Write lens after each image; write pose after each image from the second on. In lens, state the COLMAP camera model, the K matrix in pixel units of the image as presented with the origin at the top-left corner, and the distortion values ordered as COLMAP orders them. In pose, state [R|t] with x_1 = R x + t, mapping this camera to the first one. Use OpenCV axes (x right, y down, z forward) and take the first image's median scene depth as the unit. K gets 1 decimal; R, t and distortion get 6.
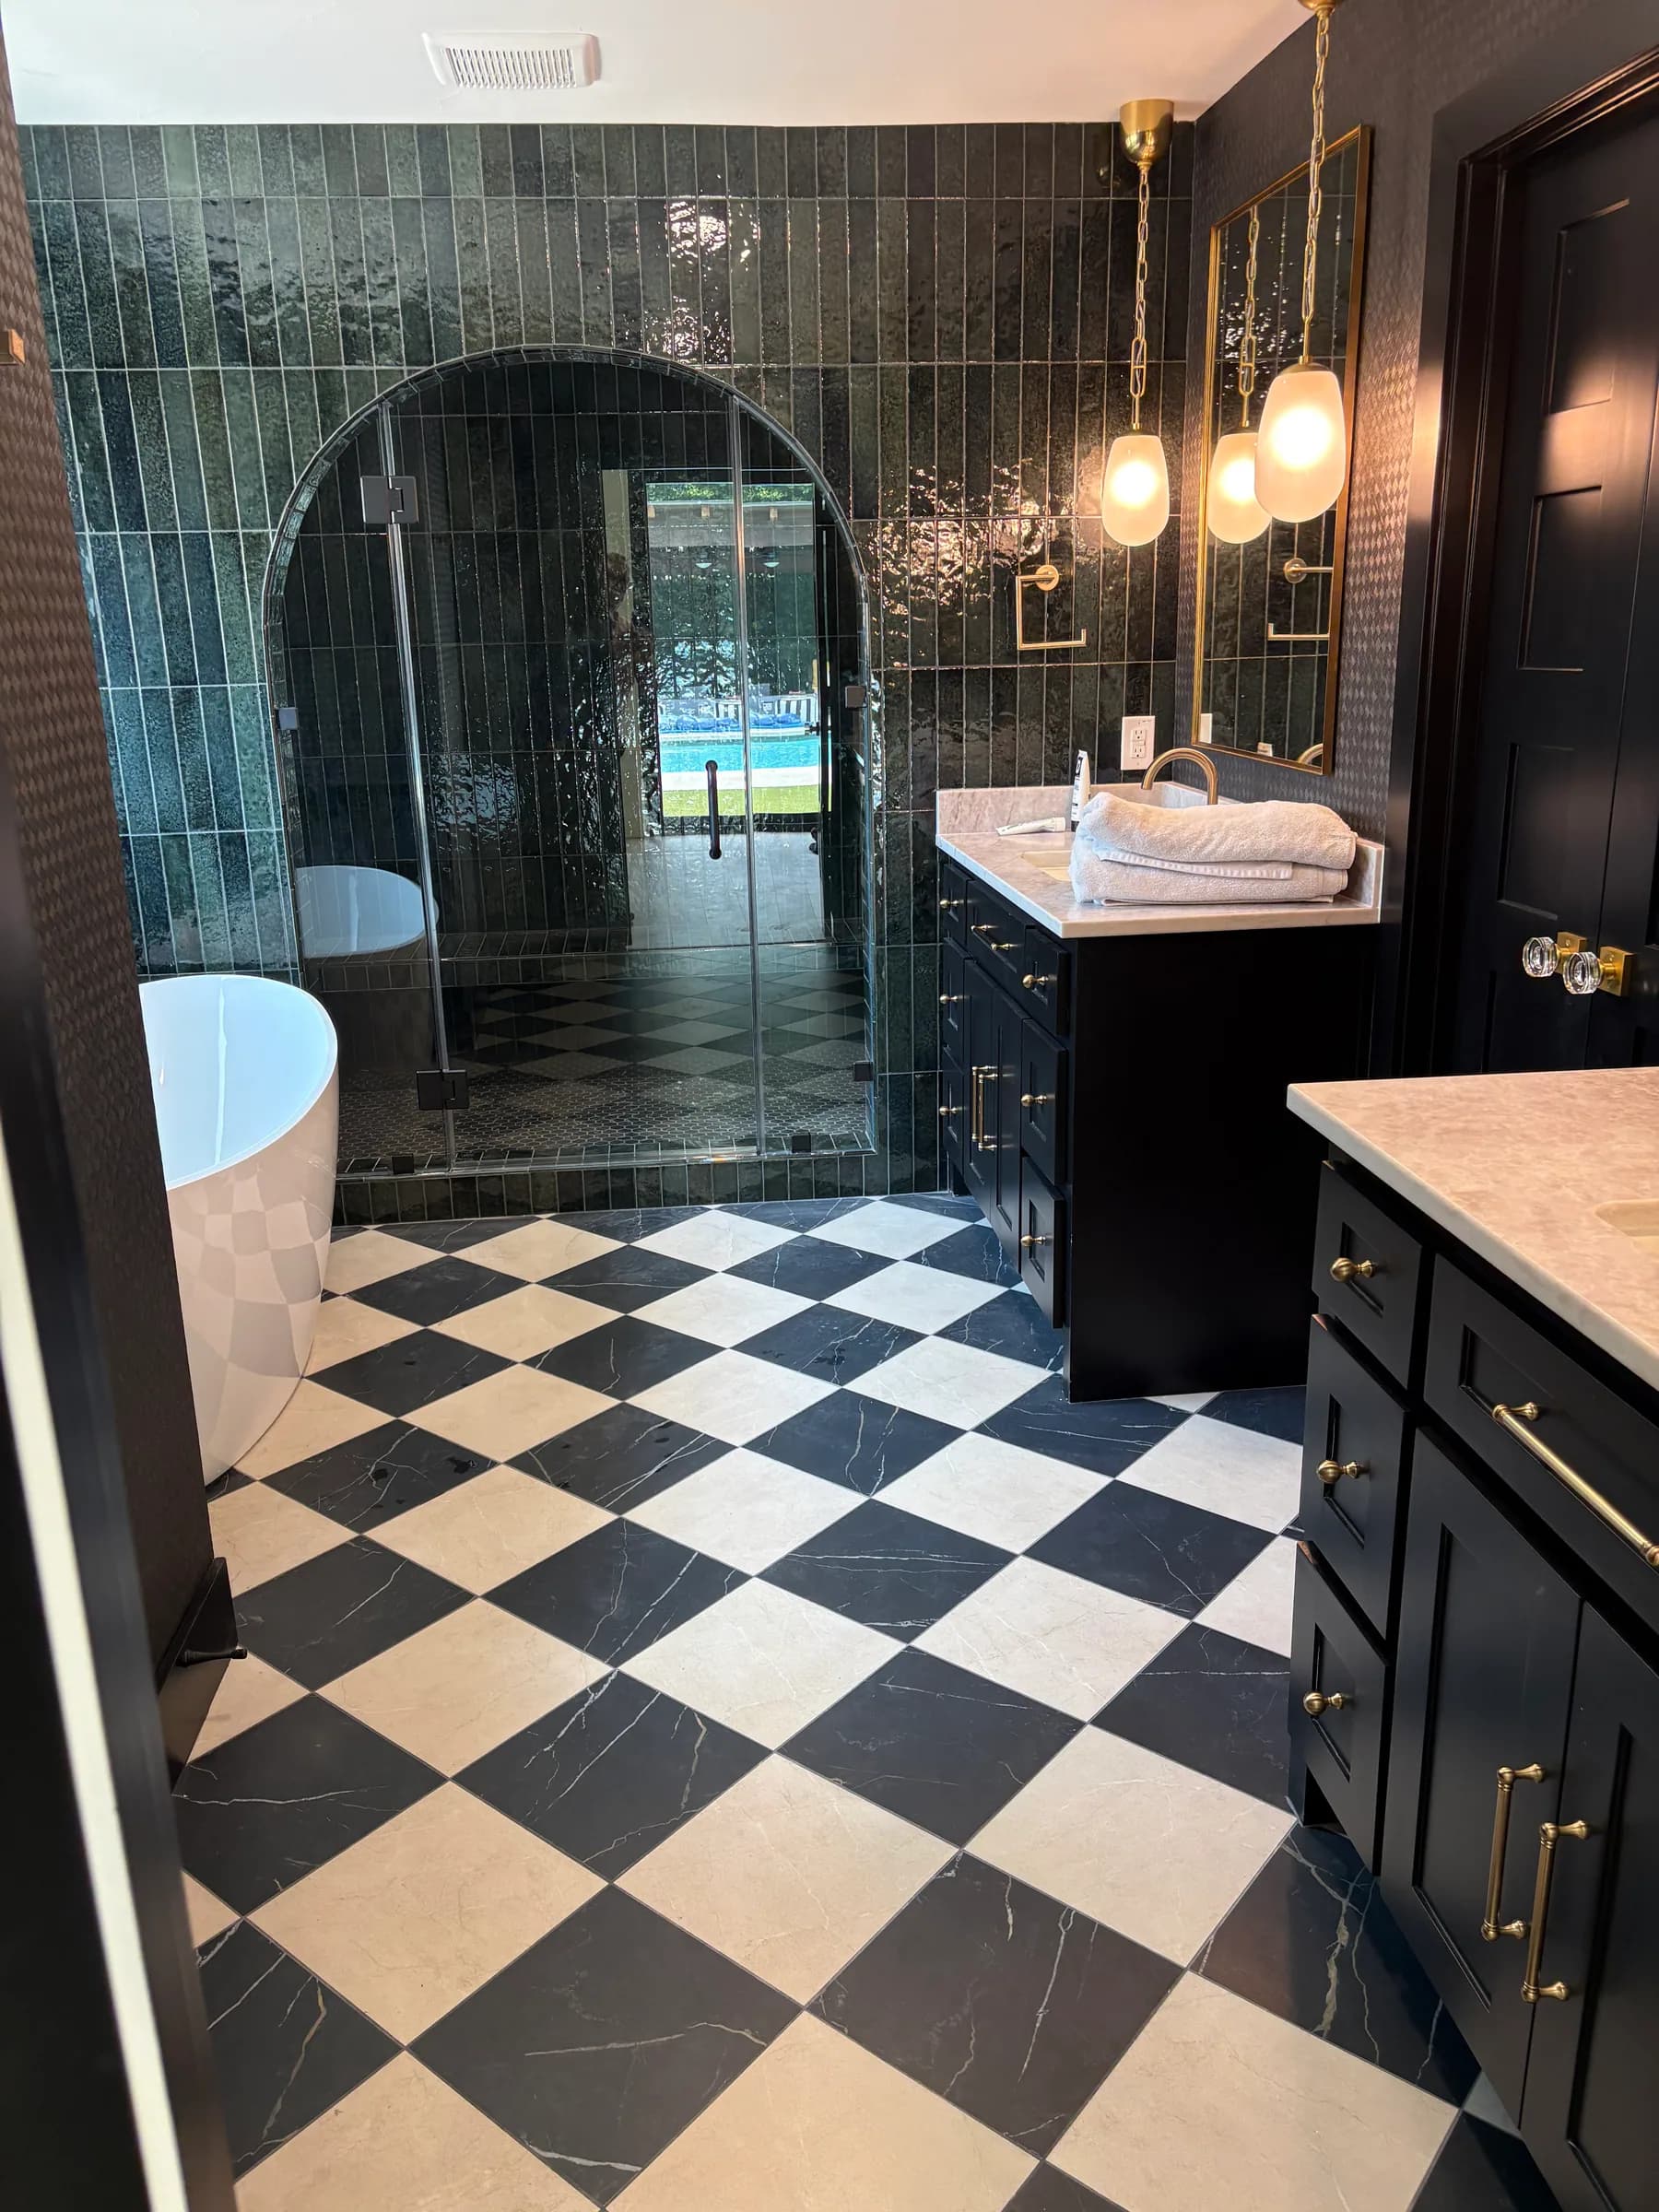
lens RADIAL K [[1693.3, 0, 825.4], [0, 1693.3, 1118.4], [0, 0, 1]] dist [0.071449, -0.075393]
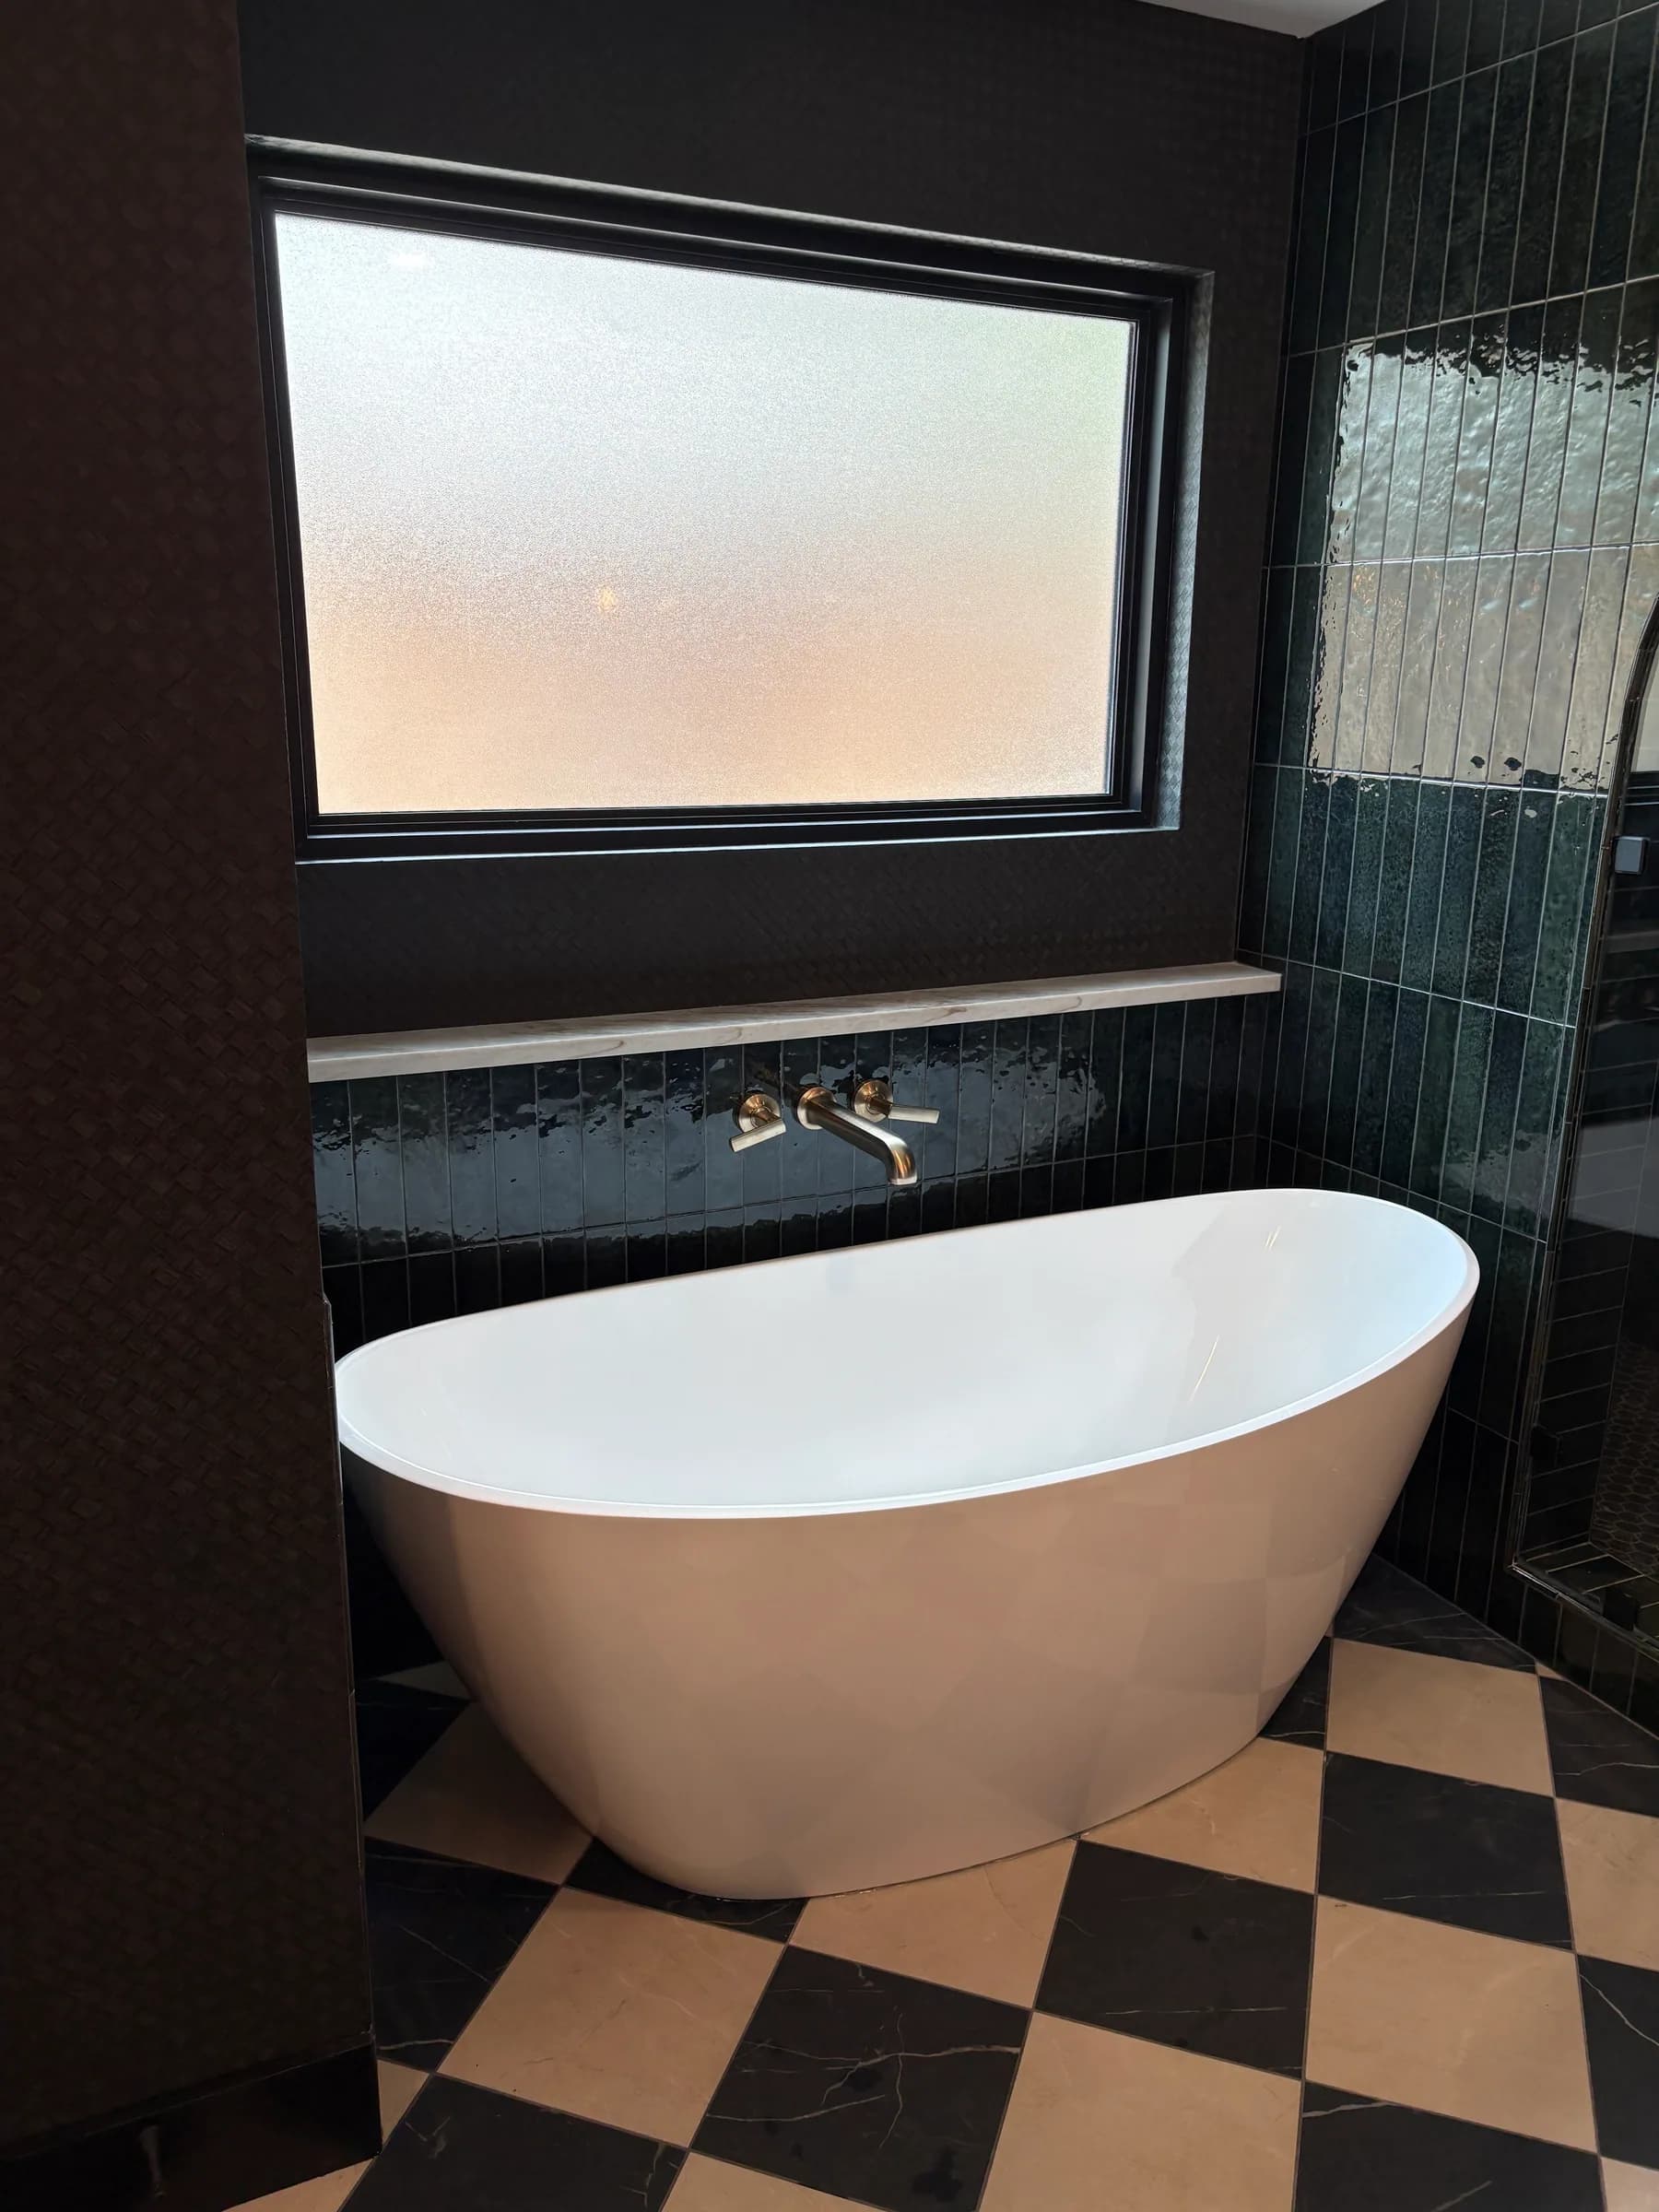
lens RADIAL K [[1693.3, 0, 825.4], [0, 1693.3, 1118.4], [0, 0, 1]] dist [0.071449, -0.075393]
pose [[0.349633, 0.275243, -0.895543, 0.163608], [-0.281656, 0.942533, 0.179723, -0.189450], [0.893547, 0.189398, 0.407065, 0.562560]]
